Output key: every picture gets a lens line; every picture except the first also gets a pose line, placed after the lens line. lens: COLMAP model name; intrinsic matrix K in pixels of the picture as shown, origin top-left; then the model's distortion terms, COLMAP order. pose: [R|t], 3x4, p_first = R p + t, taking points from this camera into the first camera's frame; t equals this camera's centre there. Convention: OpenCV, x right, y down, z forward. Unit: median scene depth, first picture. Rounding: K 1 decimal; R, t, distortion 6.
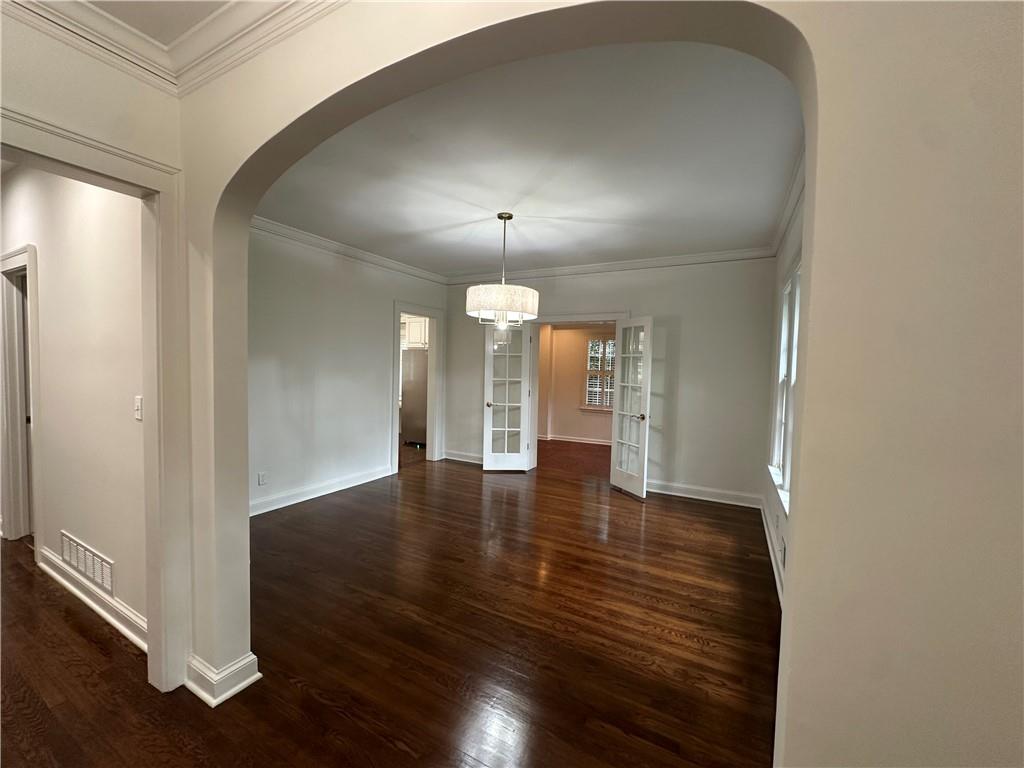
lens RADIAL K [[410.2, 0, 512.0], [0, 410.2, 384.0], [0, 0, 1]] dist [-0.002085, 0.000303]
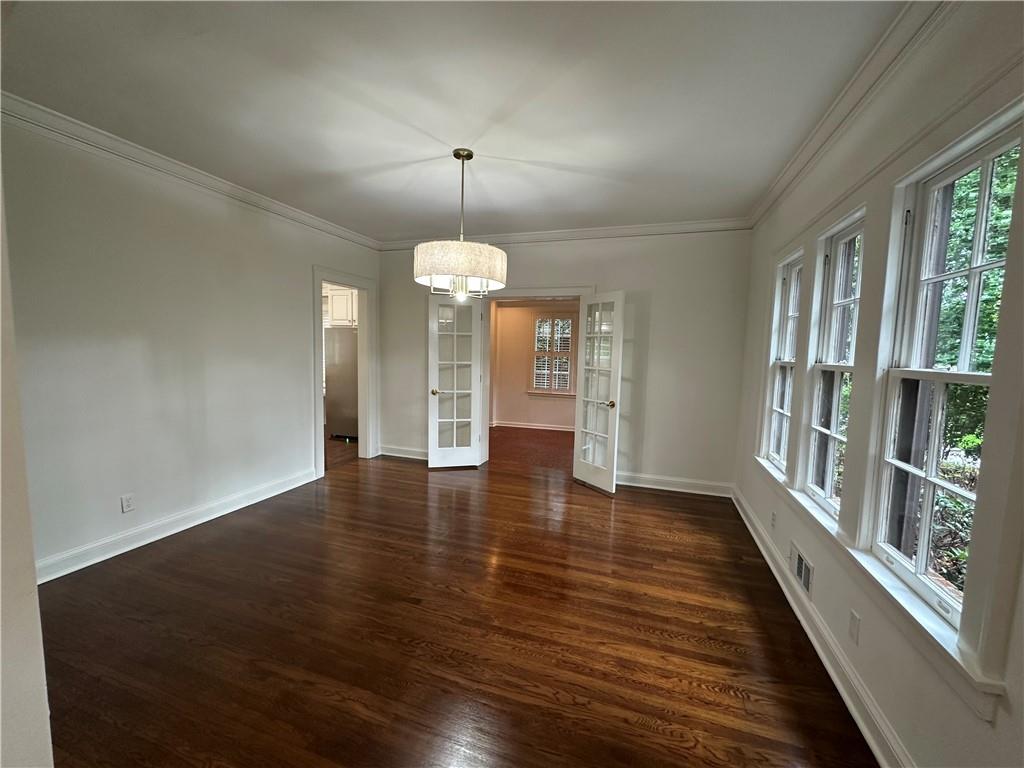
lens RADIAL K [[410.2, 0, 512.0], [0, 410.2, 384.0], [0, 0, 1]] dist [-0.002085, 0.000303]
pose [[0.985795, -0.015159, 0.167269, -0.050998], [0.007240, 0.998828, 0.047851, -0.009039], [-0.167798, -0.045960, 0.984749, 0.163293]]
